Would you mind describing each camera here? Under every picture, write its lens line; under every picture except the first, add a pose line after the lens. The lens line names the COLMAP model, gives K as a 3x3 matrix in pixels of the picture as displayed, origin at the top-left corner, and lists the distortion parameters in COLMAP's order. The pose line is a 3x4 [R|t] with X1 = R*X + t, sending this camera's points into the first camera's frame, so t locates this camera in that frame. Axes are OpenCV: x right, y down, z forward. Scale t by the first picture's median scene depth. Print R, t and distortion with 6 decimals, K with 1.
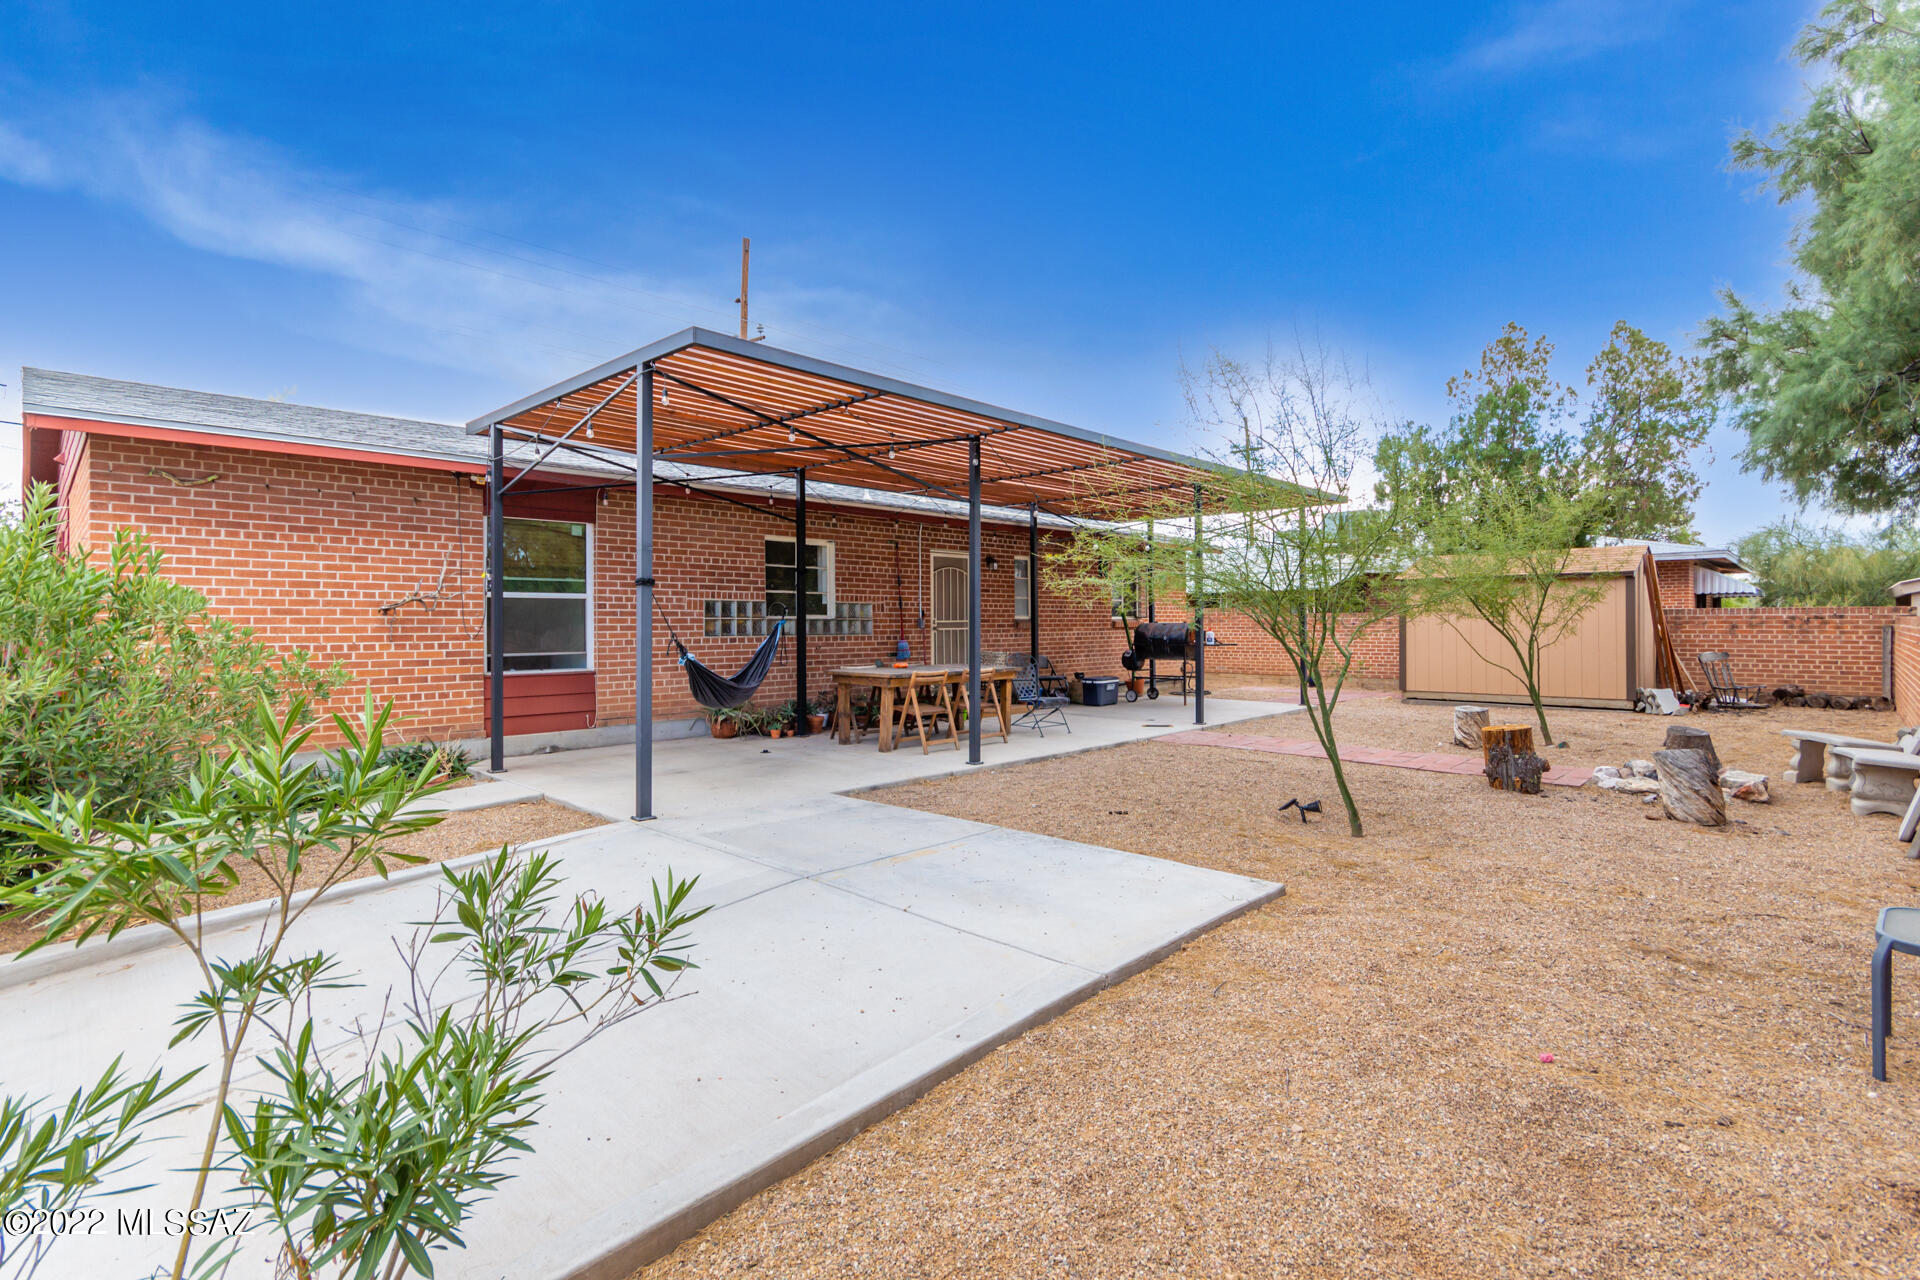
lens RADIAL K [[893.8, 0, 944.5], [0, 893.8, 621.5], [0, 0, 1]] dist [0.000414, 0.002277]
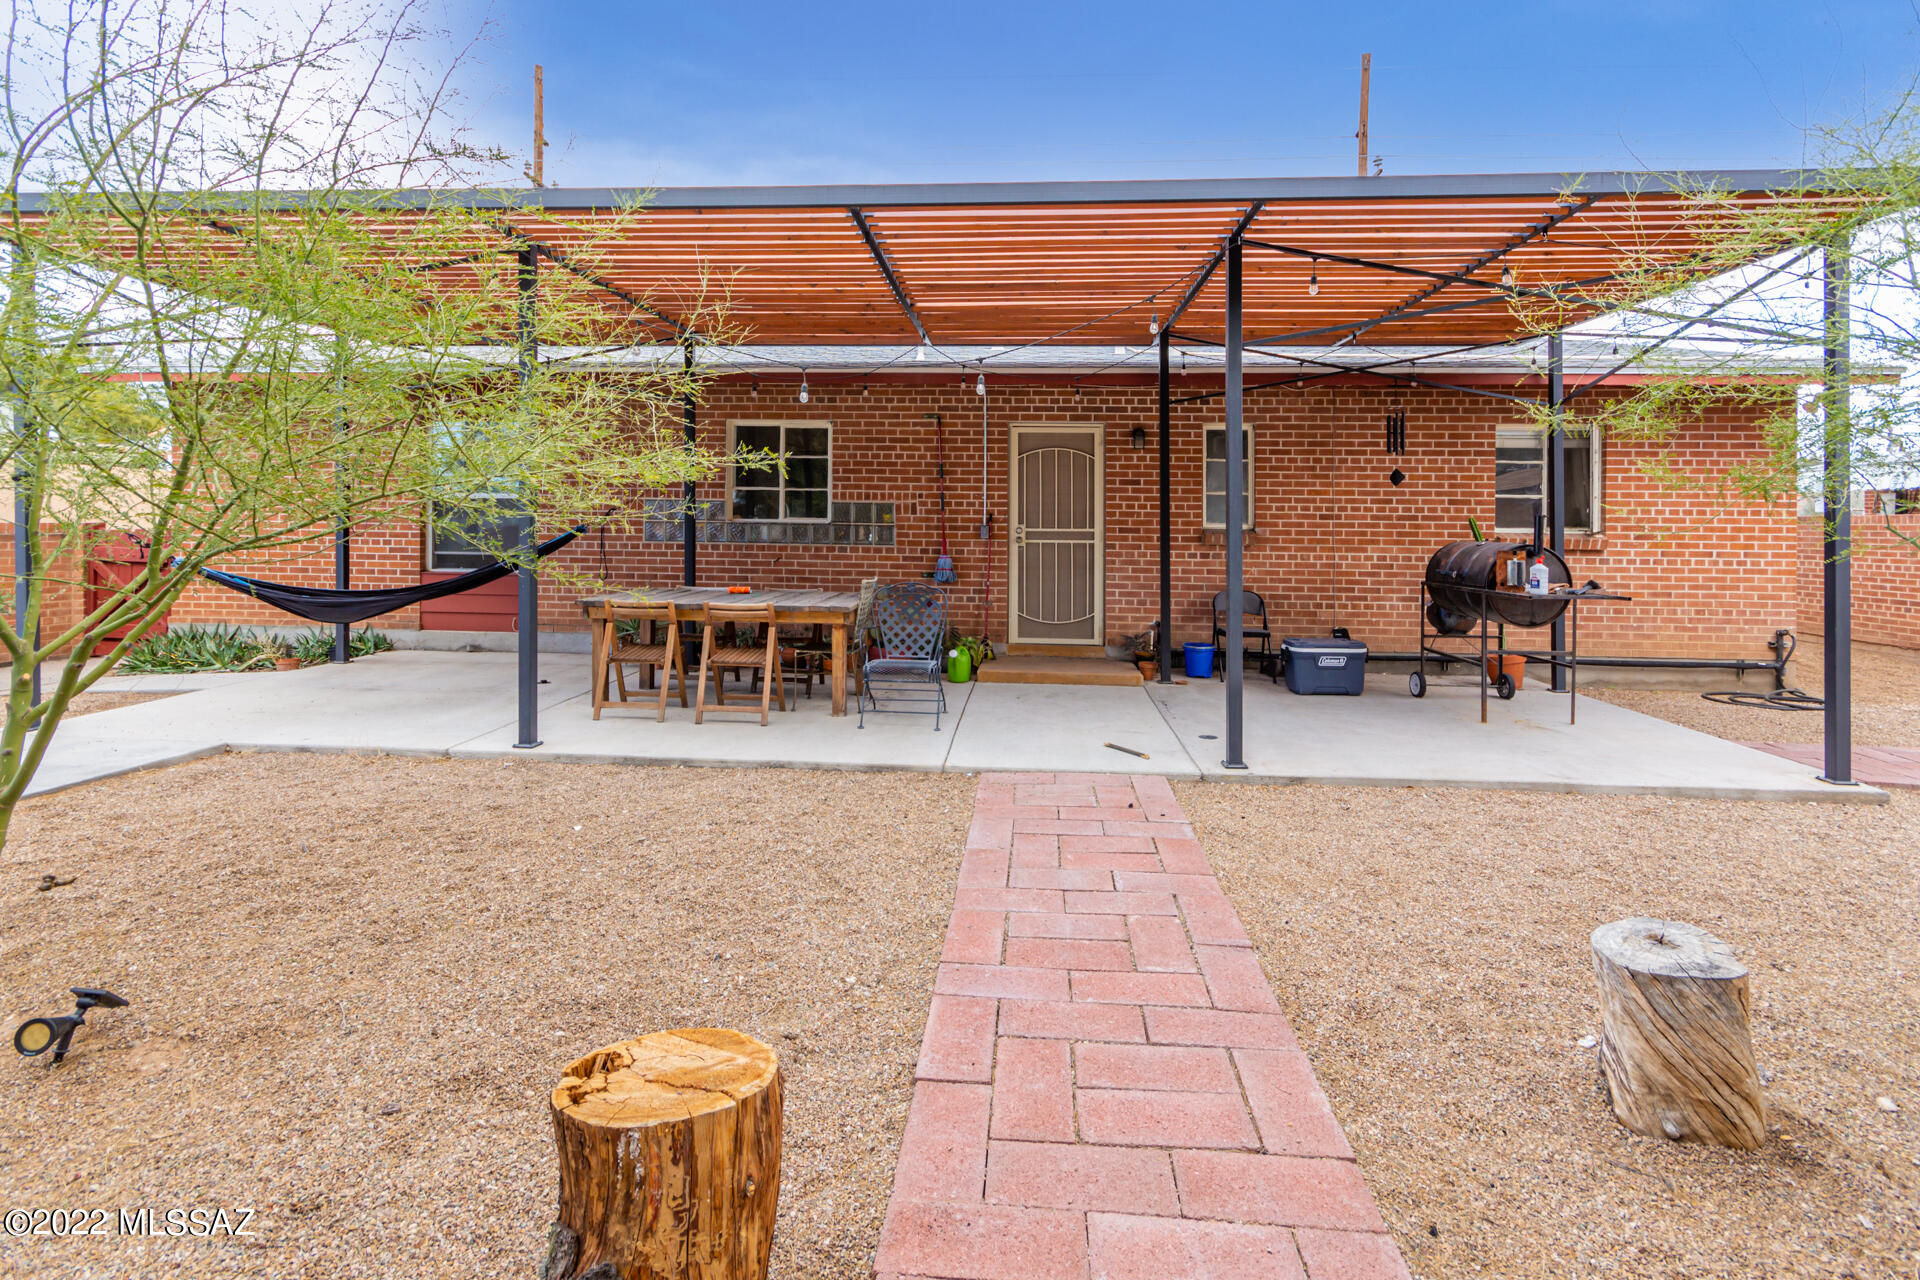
lens RADIAL K [[935.0, 0, 964.2], [0, 935.0, 518.3], [0, 0, 1]] dist [-0.001631, 0.000179]
pose [[0.639553, 0.003817, -0.768737, 0.418483], [-0.015739, 0.999843, -0.008130, -0.002092], [0.768586, 0.017299, 0.639513, 0.437136]]
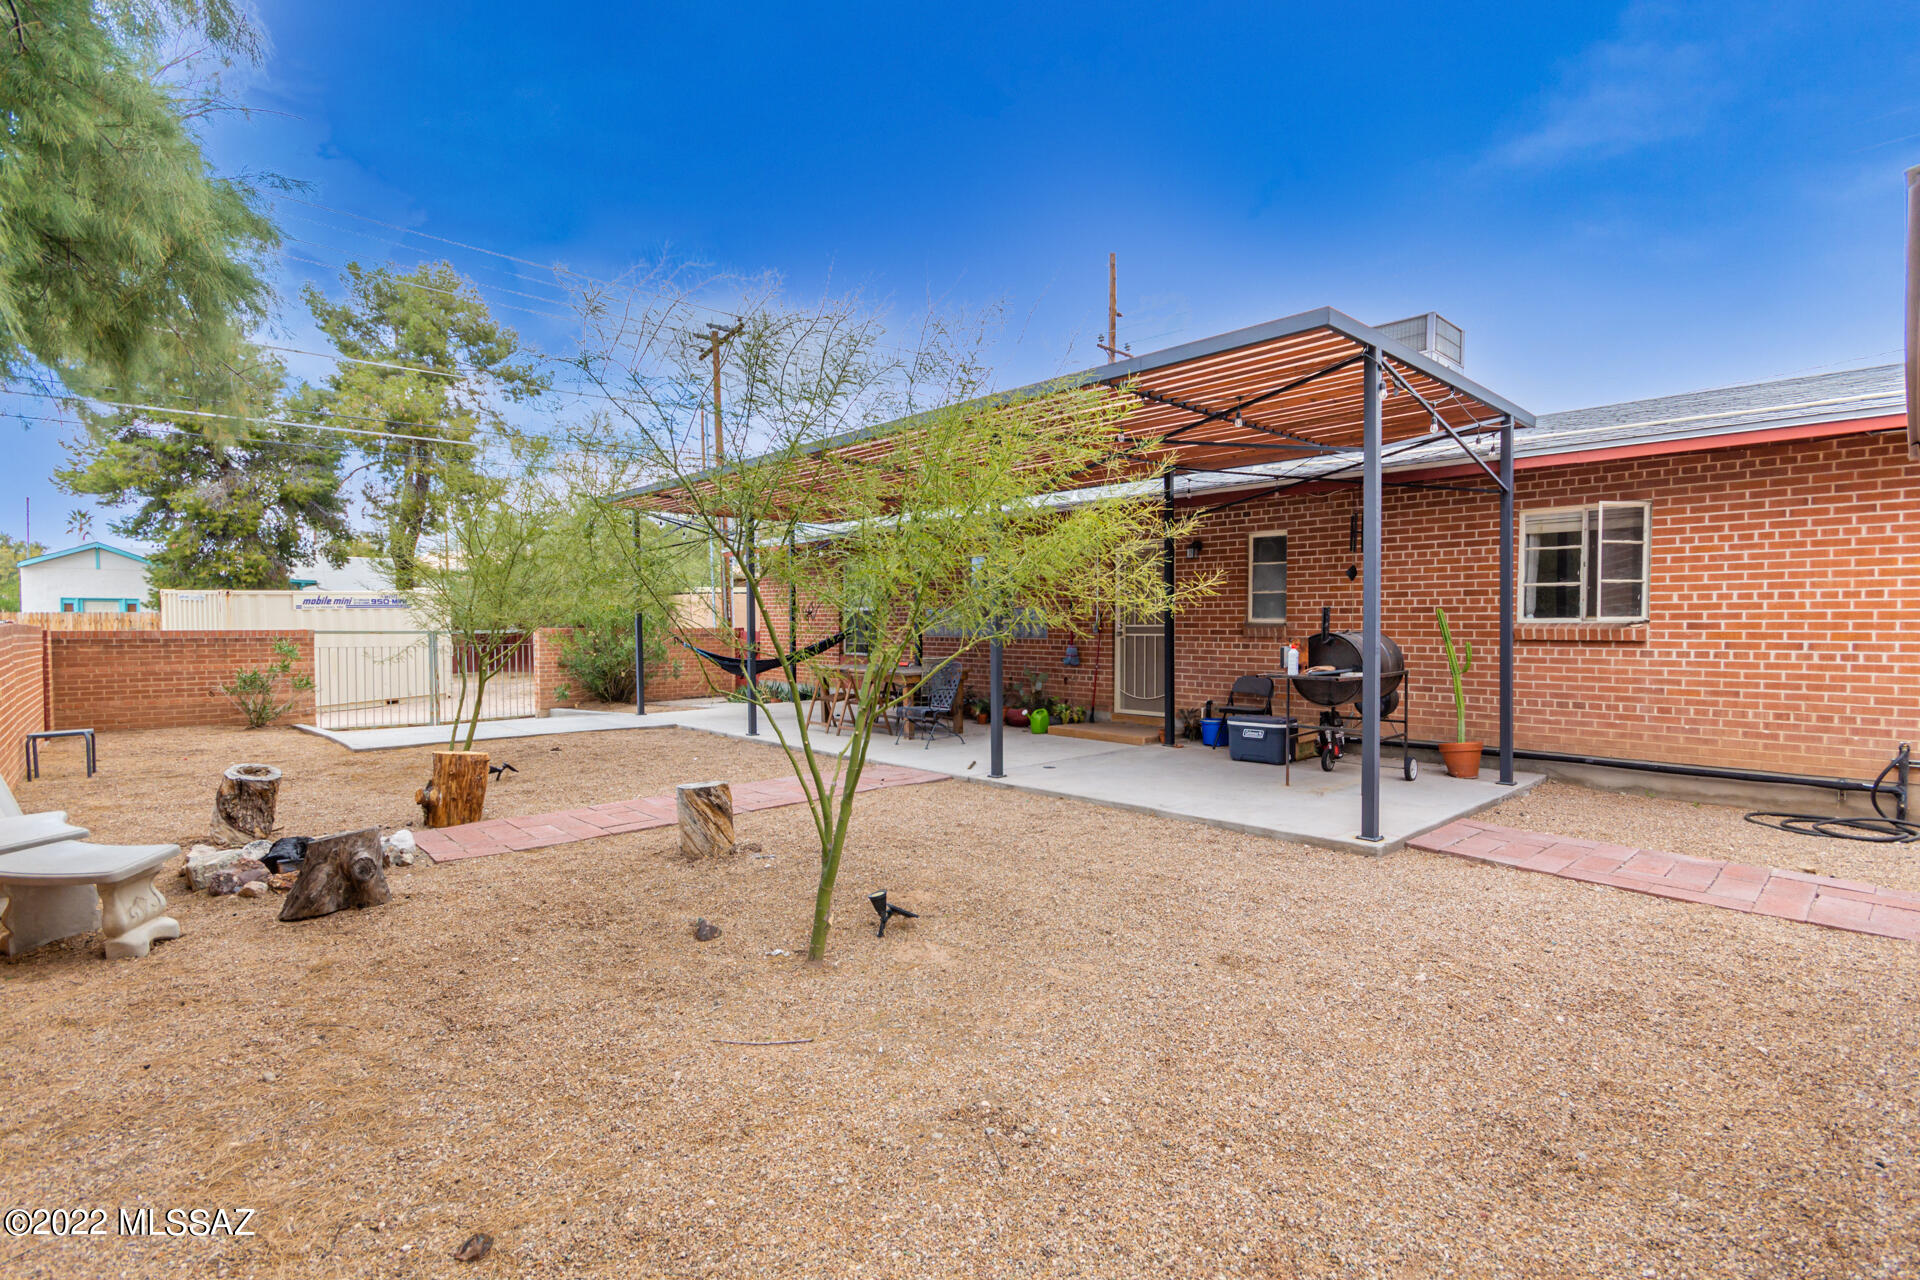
lens RADIAL K [[893.8, 0, 945.9], [0, 893.8, 647.8], [0, 0, 1]] dist [0.000414, 0.002277]
pose [[-0.053563, 0.026685, -0.998208, 0.725067], [-0.004517, 0.999626, 0.026965, -0.001311], [0.998554, 0.005953, -0.053422, 0.737519]]
